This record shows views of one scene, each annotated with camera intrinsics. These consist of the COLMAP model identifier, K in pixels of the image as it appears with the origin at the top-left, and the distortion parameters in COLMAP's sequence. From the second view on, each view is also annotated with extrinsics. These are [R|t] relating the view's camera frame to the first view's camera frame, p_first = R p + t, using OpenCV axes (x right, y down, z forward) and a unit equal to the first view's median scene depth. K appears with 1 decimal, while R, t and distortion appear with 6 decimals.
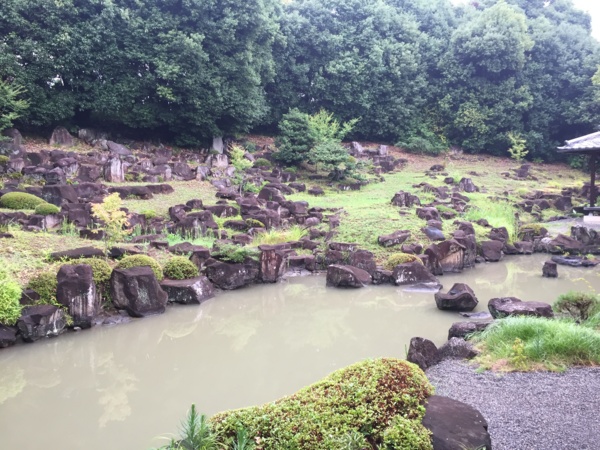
lens RADIAL K [[515.3, 0, 300.0], [0, 515.3, 225.0], [0, 0, 1]] dist [0.095288, -0.136568]
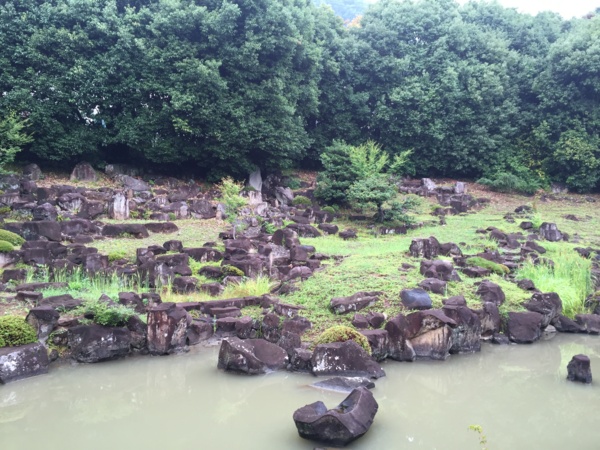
lens RADIAL K [[515.3, 0, 300.0], [0, 515.3, 225.0], [0, 0, 1]] dist [0.095288, -0.136568]
pose [[0.965976, 0.021915, -0.257703, 0.174347], [-0.041845, 0.996519, -0.072106, -0.016059], [0.255225, 0.080437, 0.963530, 0.161640]]
